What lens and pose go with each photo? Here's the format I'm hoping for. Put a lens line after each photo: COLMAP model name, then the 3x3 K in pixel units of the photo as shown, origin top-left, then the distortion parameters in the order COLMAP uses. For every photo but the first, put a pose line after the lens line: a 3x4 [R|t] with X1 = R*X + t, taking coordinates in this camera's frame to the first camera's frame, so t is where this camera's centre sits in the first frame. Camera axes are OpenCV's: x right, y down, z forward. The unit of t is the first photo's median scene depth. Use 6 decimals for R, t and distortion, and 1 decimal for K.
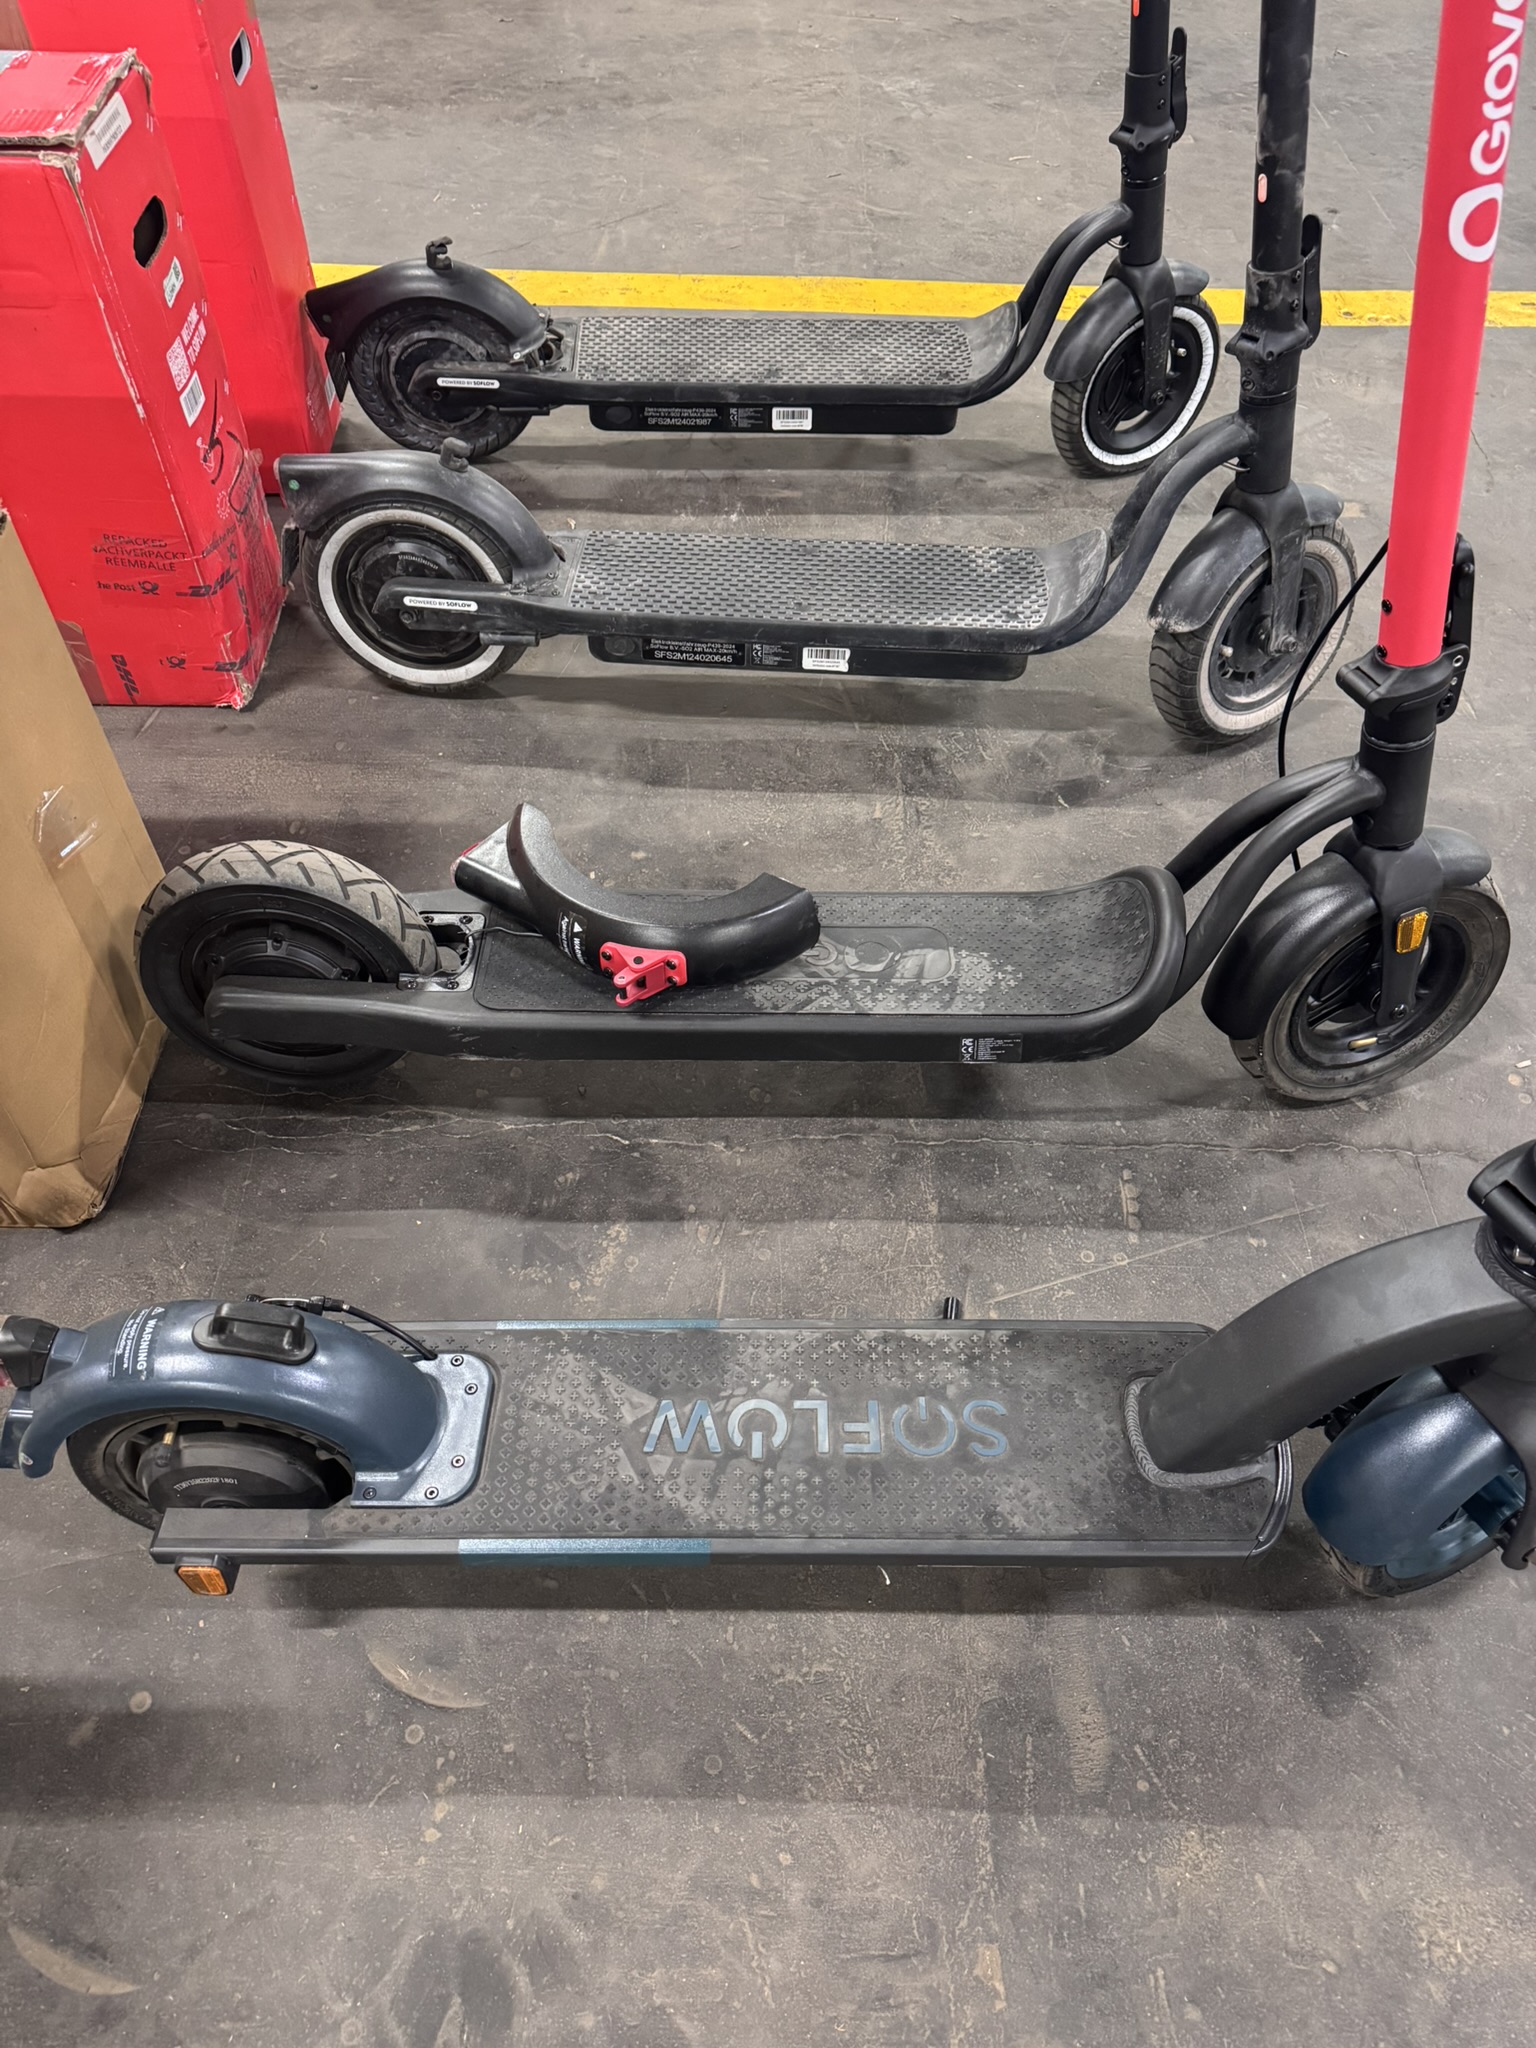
lens RADIAL K [[1457.6, 0, 798.6], [0, 1457.6, 1012.9], [0, 0, 1]] dist [0.022493, -0.028218]
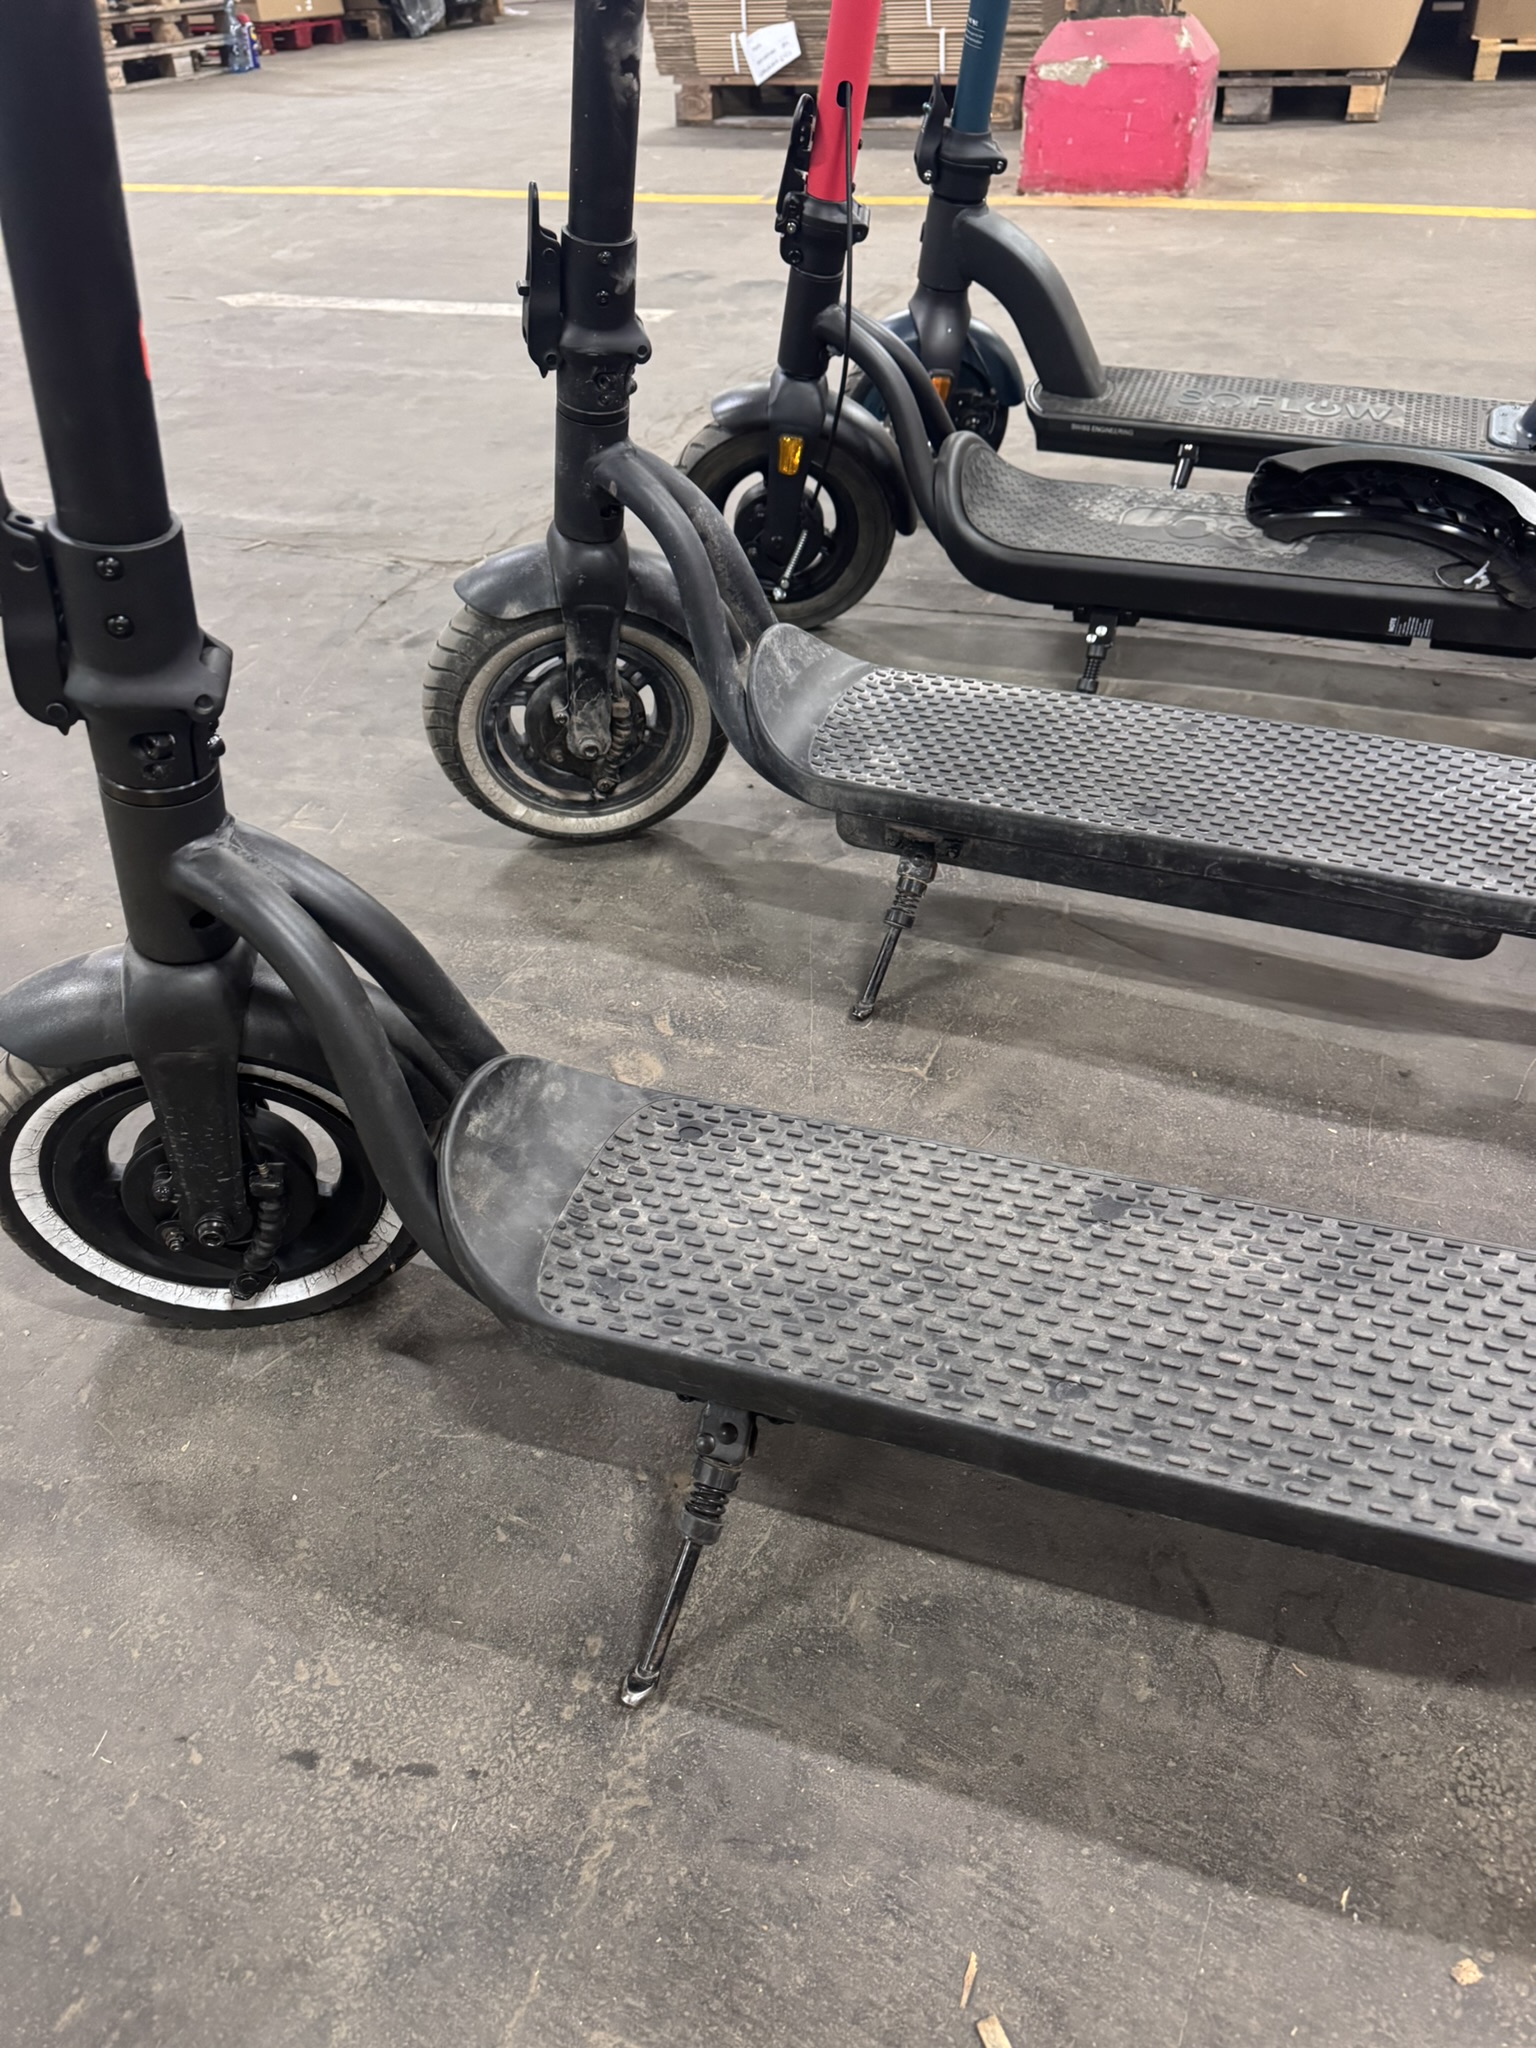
lens RADIAL K [[1457.6, 0, 765.3], [0, 1457.6, 1039.1], [0, 0, 1]] dist [0.022493, -0.028218]
pose [[-0.935076, -0.215647, 0.281300, -0.060178], [0.281003, 0.032693, 0.959150, -1.540607], [-0.216034, 0.975924, 0.030027, 1.799718]]
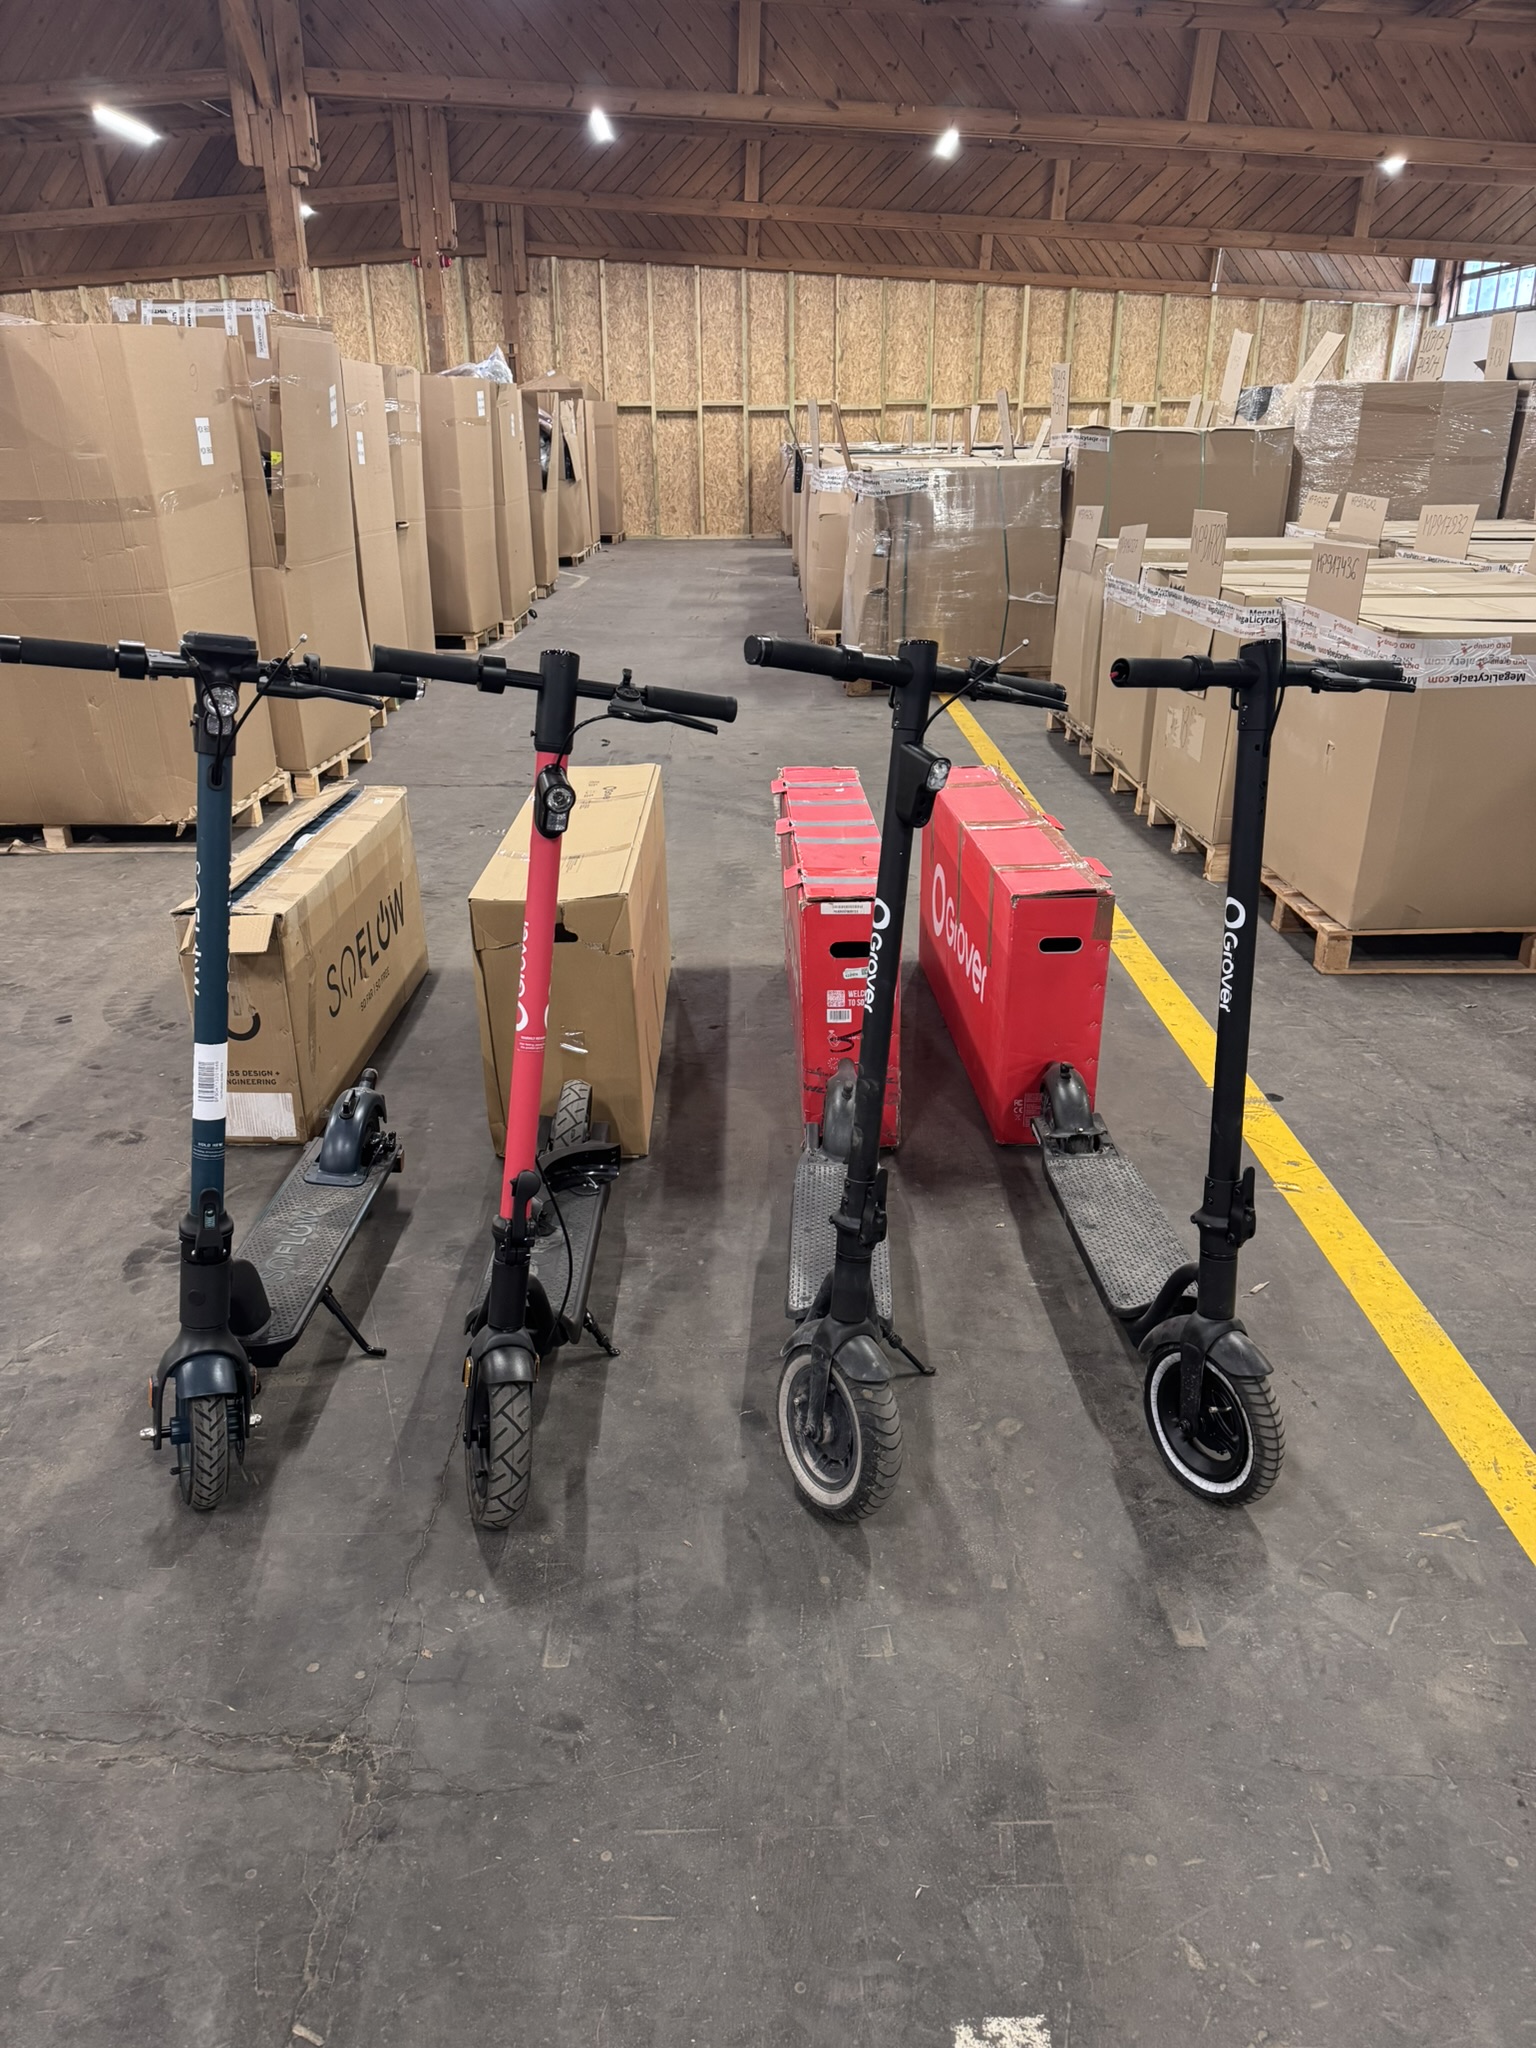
lens RADIAL K [[1457.6, 0, 757.3], [0, 1457.6, 1016.2], [0, 0, 1]] dist [0.022493, -0.028218]
pose [[-0.007602, 0.340492, -0.940217, 2.269764], [-0.773128, 0.594323, 0.221480, -1.146930], [0.634205, 0.728592, 0.258726, 0.547974]]
